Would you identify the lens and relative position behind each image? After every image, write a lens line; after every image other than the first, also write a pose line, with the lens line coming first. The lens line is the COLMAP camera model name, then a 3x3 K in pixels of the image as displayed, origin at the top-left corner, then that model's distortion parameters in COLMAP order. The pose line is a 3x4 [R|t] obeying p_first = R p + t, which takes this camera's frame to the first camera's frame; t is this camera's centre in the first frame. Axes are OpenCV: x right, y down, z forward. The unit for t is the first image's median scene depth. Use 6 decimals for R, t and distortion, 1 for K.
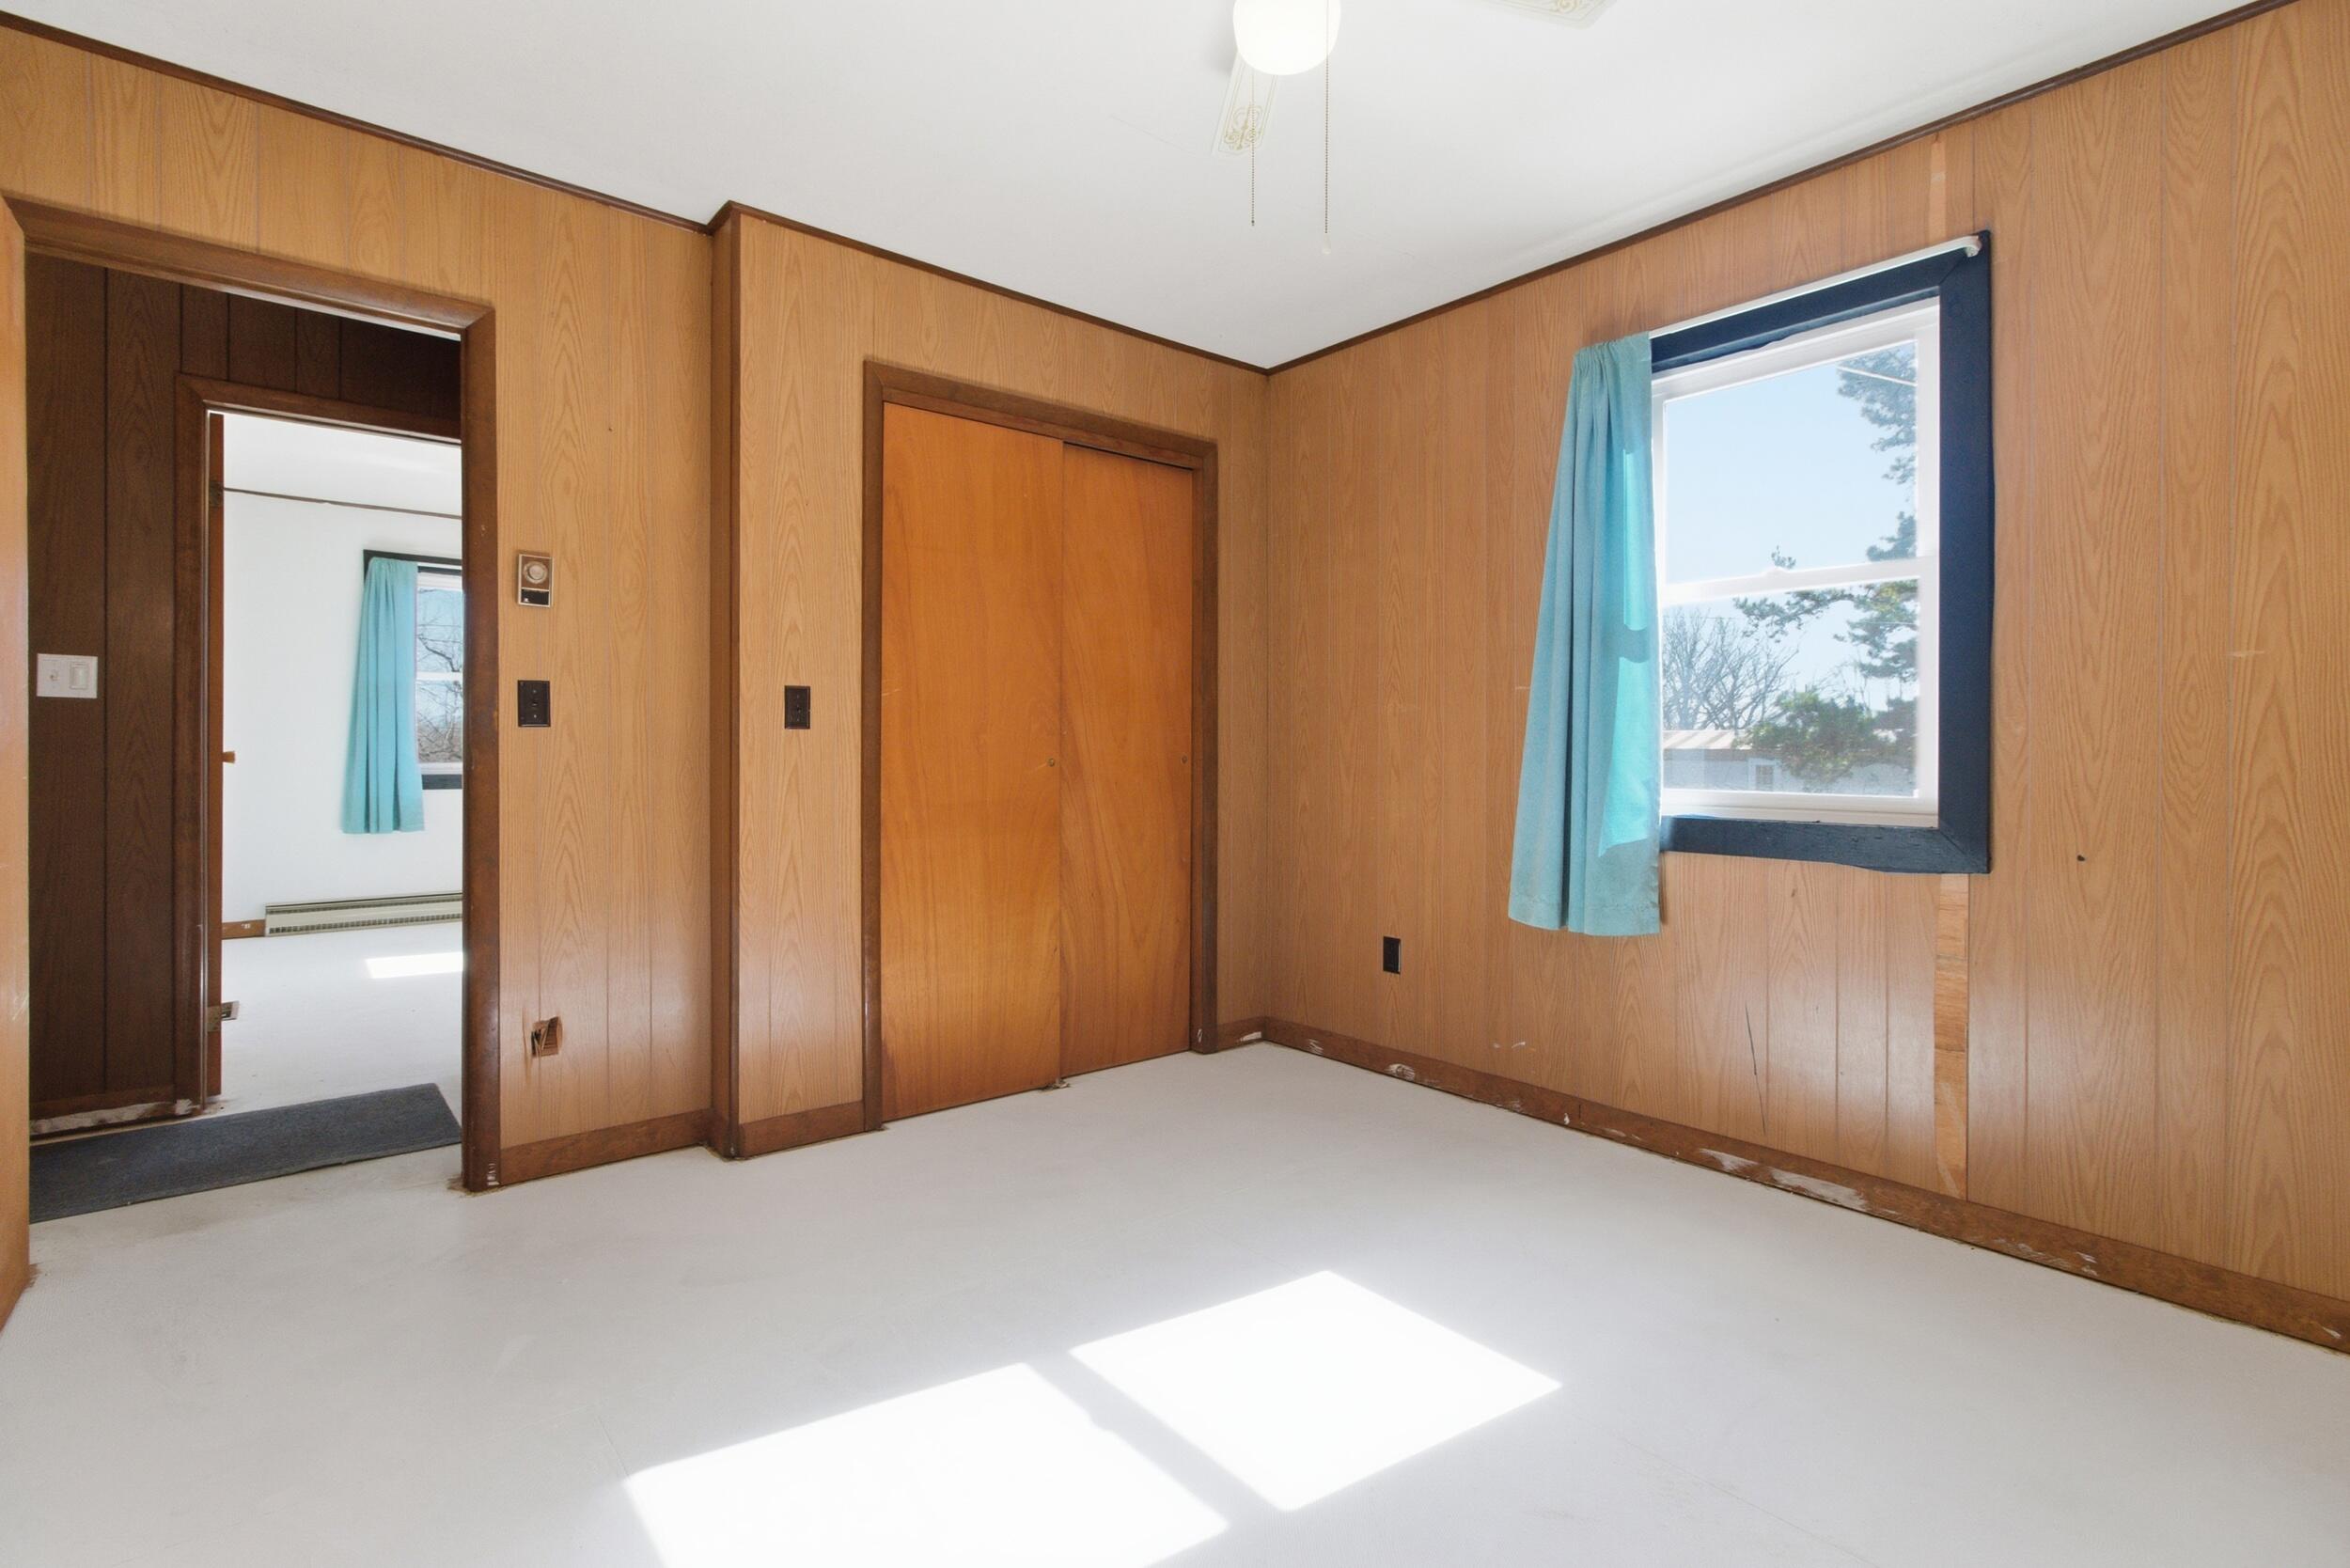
lens RADIAL K [[1127.1, 0, 1188.2], [0, 1127.1, 744.0], [0, 0, 1]] dist [-0.001467, 0.000339]
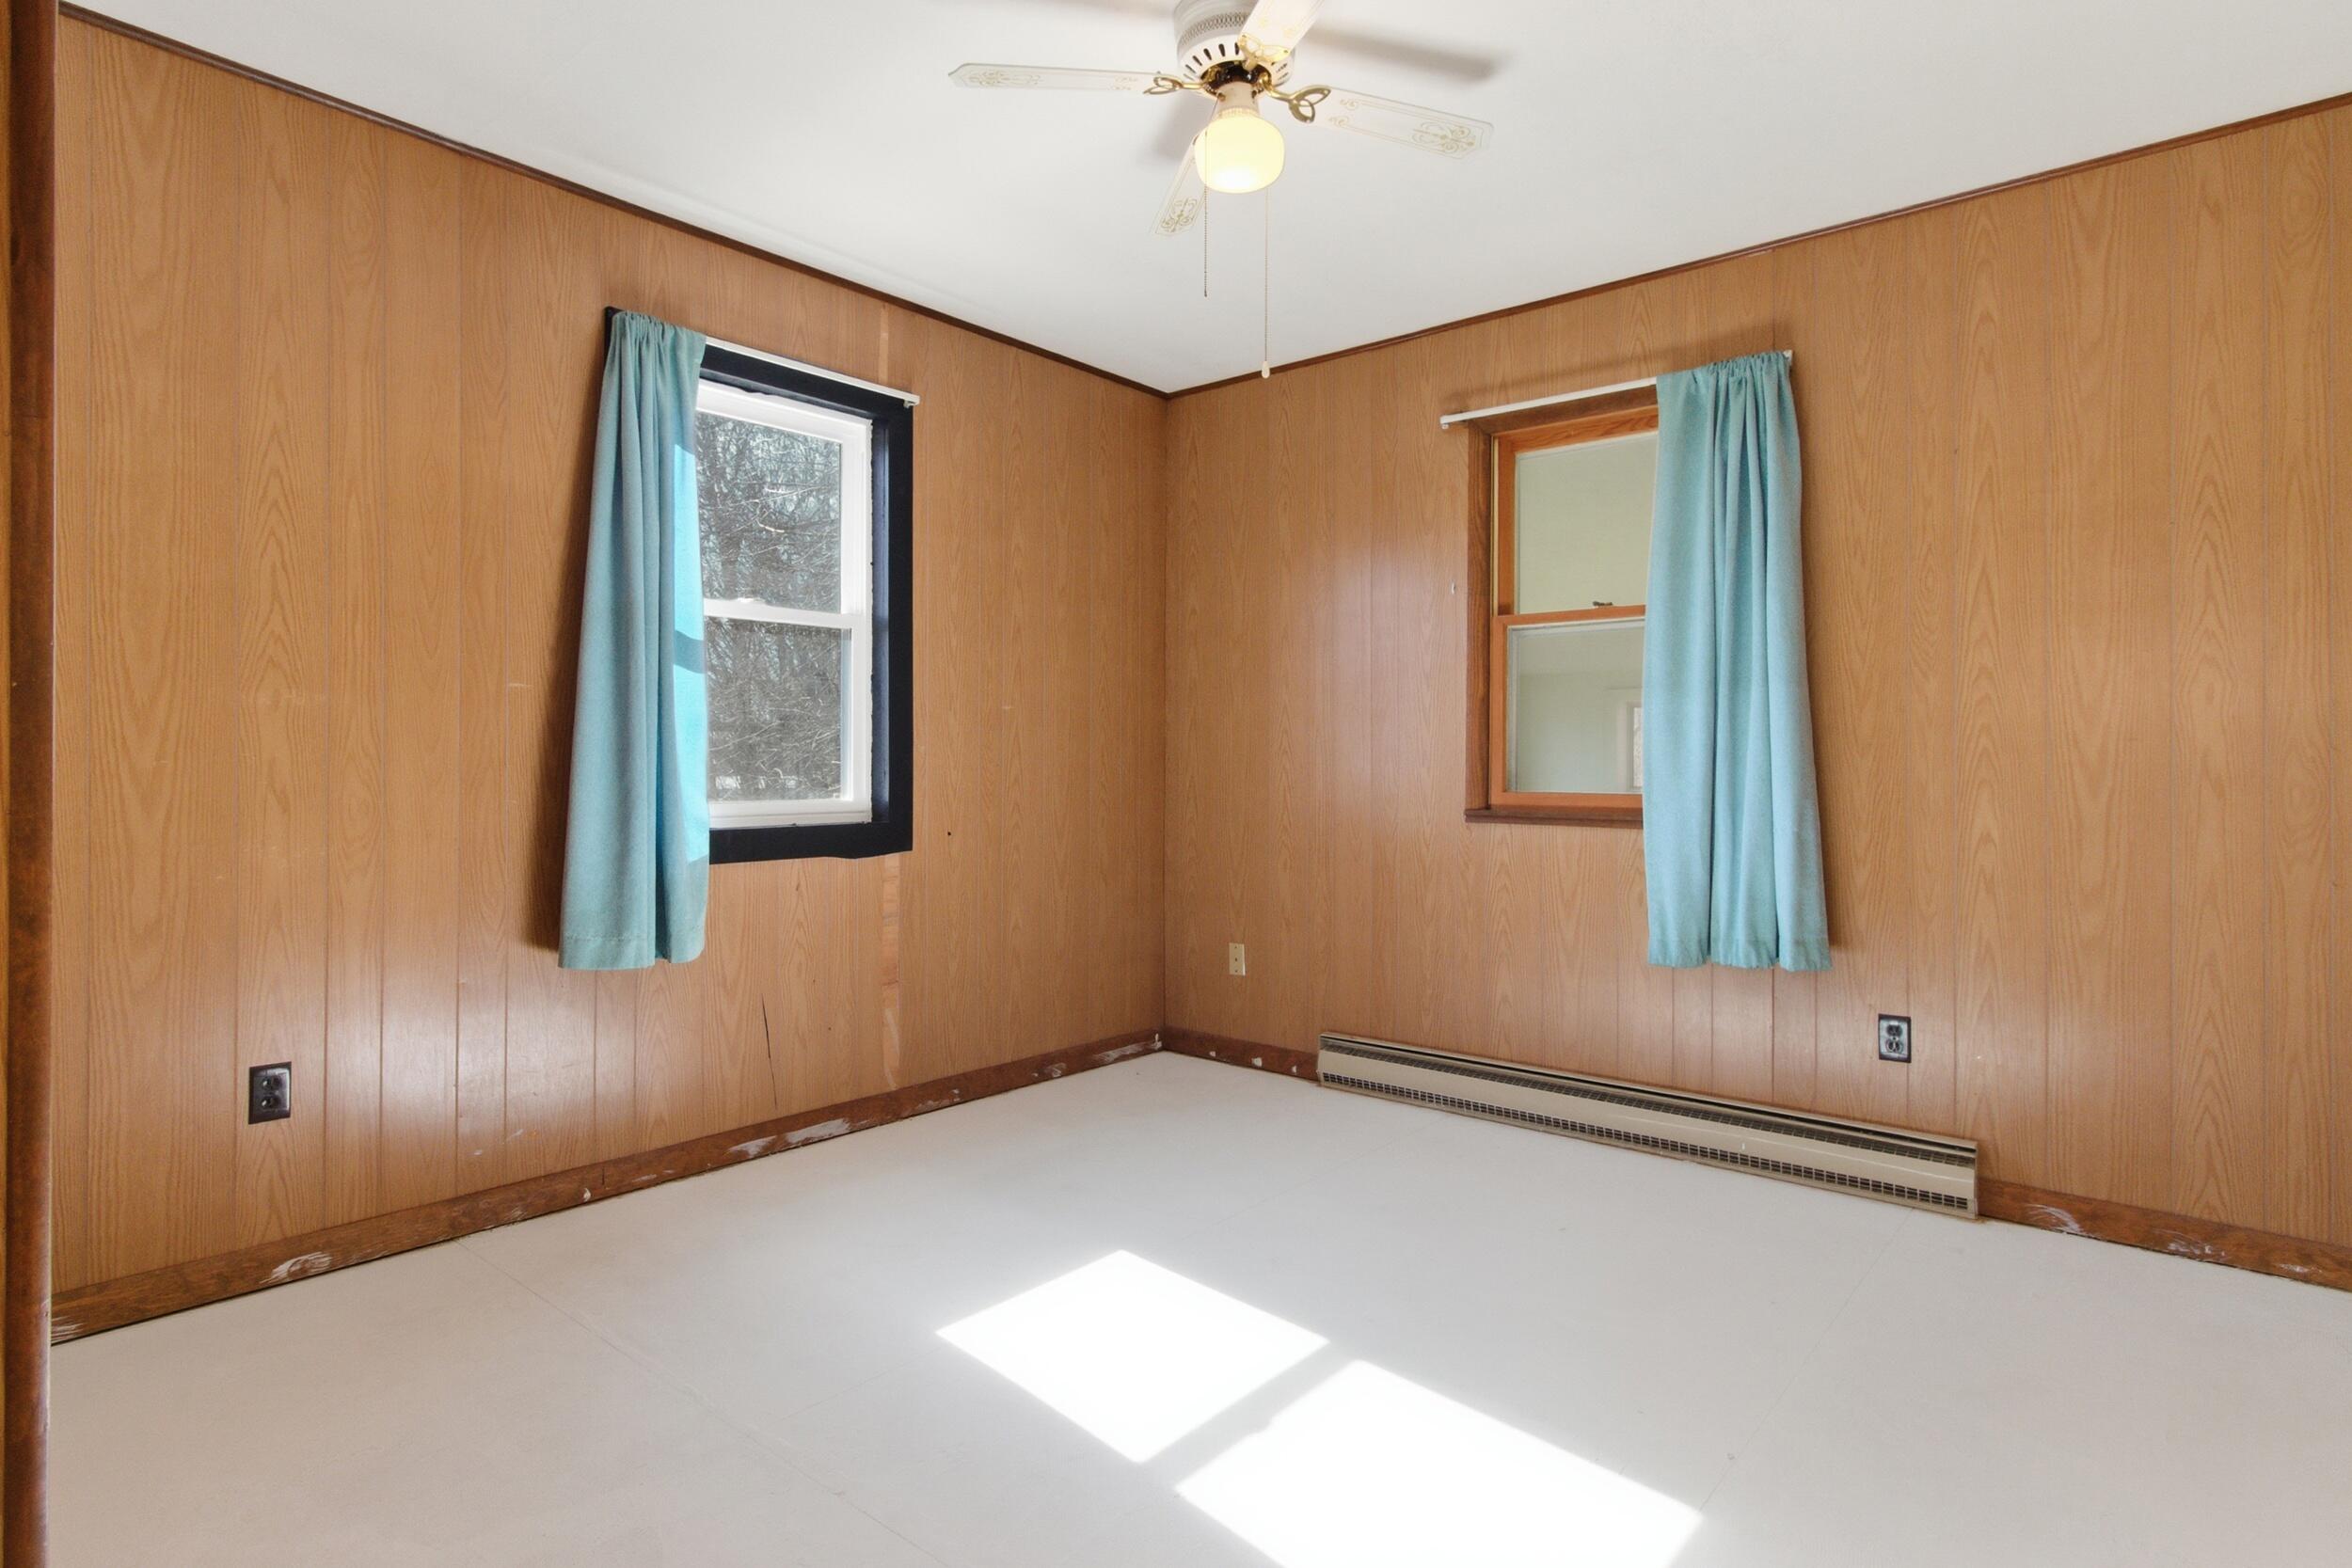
lens RADIAL K [[1228.0, 0, 1168.2], [0, 1228.0, 762.7], [0, 0, 1]] dist [-0.006517, -0.002369]
pose [[-0.169208, -0.002859, 0.985576, -0.743234], [-0.006778, 0.999976, 0.001737, 0.000017], [-0.985557, -0.006386, -0.169223, 0.820065]]
